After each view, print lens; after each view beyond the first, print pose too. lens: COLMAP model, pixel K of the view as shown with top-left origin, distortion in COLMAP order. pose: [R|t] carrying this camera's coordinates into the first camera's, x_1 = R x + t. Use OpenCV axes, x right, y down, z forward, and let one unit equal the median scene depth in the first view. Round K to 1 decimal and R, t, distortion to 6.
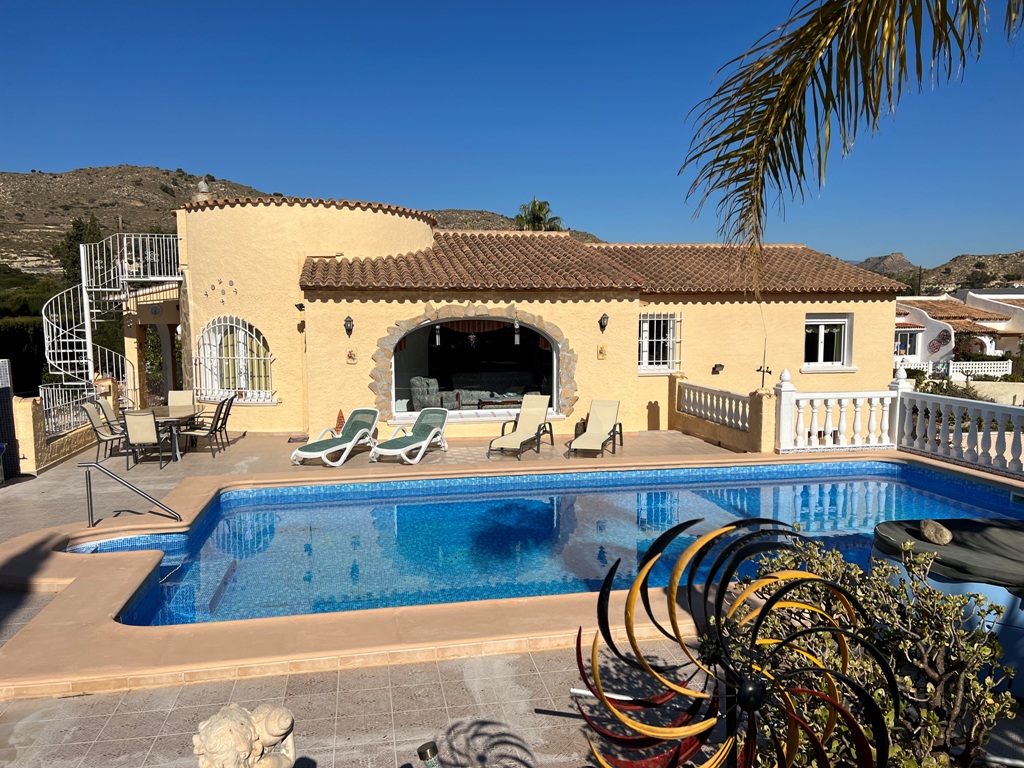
lens RADIAL K [[770.2, 0, 510.1], [0, 770.2, 384.9], [0, 0, 1]] dist [0.078418, 0.000741]
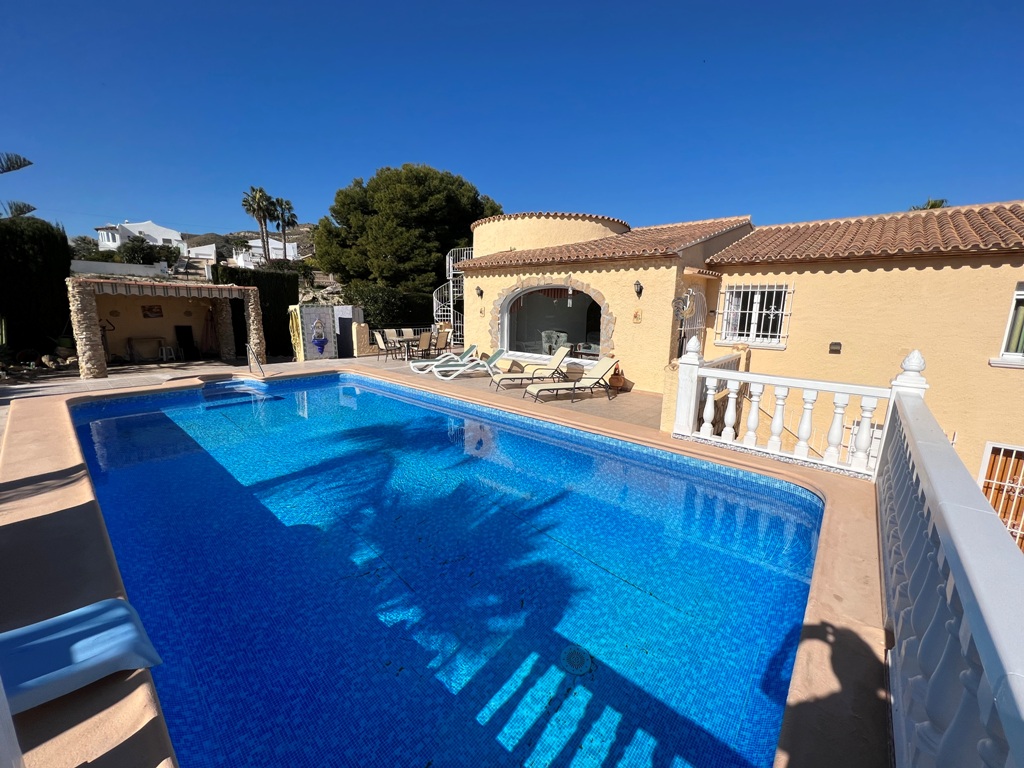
lens RADIAL K [[410.5, 0, 511.5], [0, 410.5, 382.5], [0, 0, 1]] dist [-0.000287, -0.000039]
pose [[0.623946, 0.157729, -0.765384, 0.479056], [-0.092241, 0.987437, 0.128294, -0.007707], [0.776005, -0.009449, 0.630656, 0.492684]]
